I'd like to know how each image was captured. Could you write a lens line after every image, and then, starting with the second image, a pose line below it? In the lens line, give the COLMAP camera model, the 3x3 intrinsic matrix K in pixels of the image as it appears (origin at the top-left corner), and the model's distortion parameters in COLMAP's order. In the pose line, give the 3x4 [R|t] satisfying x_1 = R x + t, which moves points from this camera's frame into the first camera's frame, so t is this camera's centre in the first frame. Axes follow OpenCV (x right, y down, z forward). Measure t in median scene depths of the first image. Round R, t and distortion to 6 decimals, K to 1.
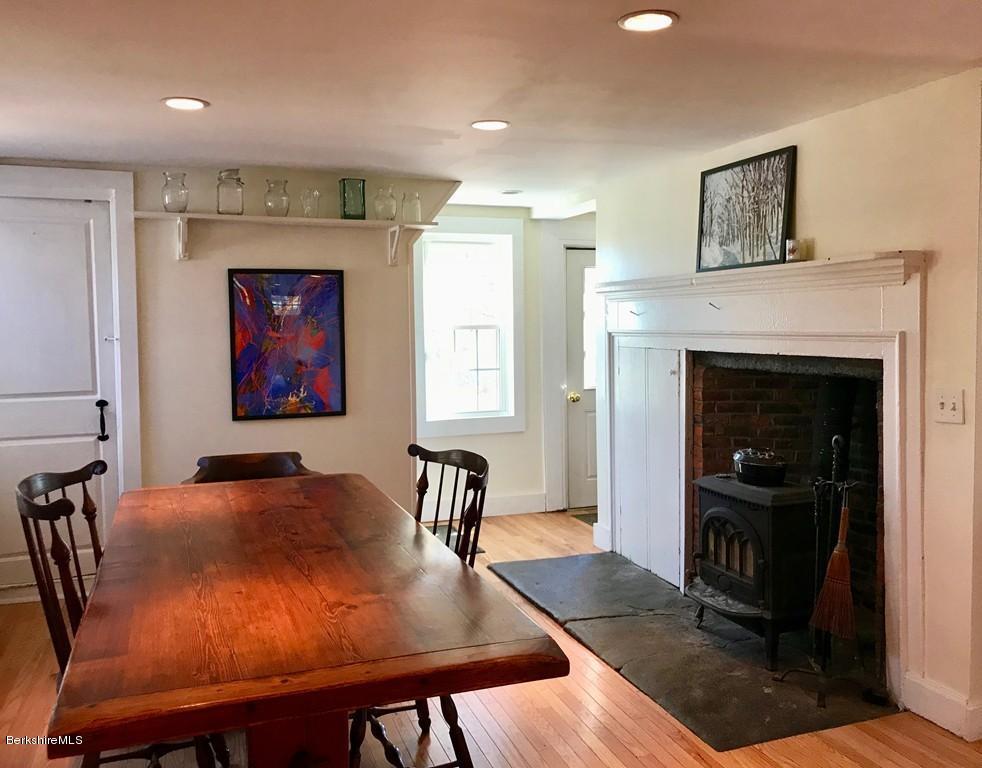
lens RADIAL K [[839.6, 0, 491.0], [0, 839.6, 384.0], [0, 0, 1]] dist [-0.005481, -0.000472]
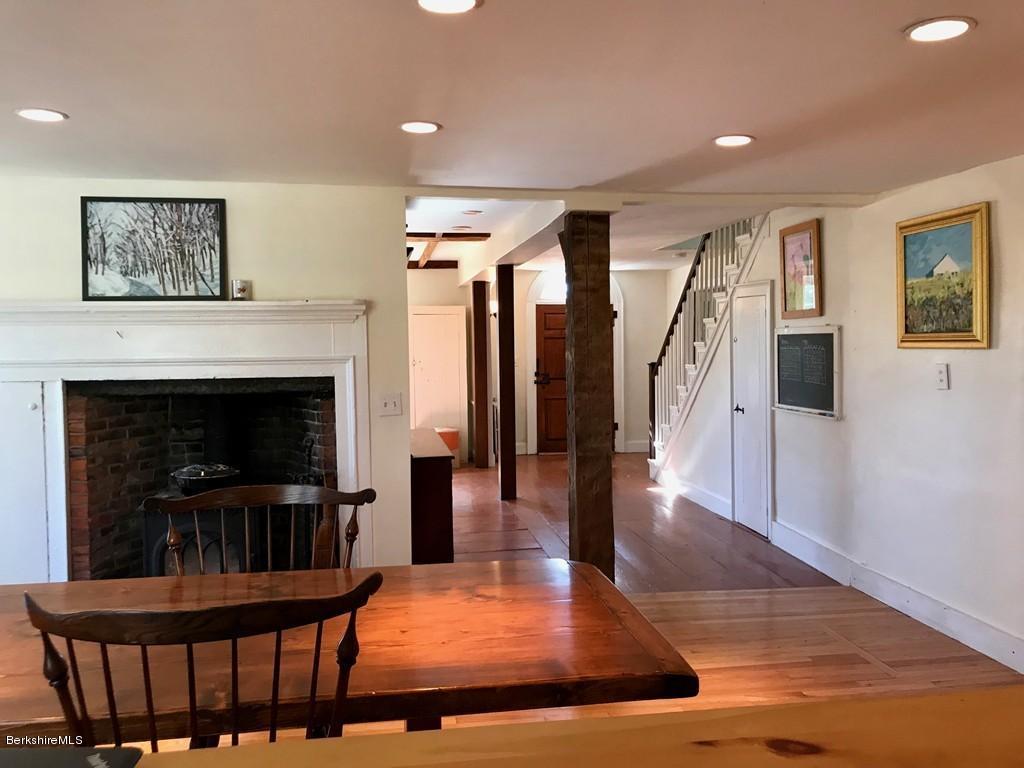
lens RADIAL K [[846.0, 0, 513.4], [0, 846.0, 369.3], [0, 0, 1]] dist [0.010200, 0.004129]
pose [[0.195973, -0.031509, 0.980103, -0.670782], [0.077540, 0.996852, 0.016543, -0.033483], [-0.977539, 0.072755, 0.197799, 0.359217]]
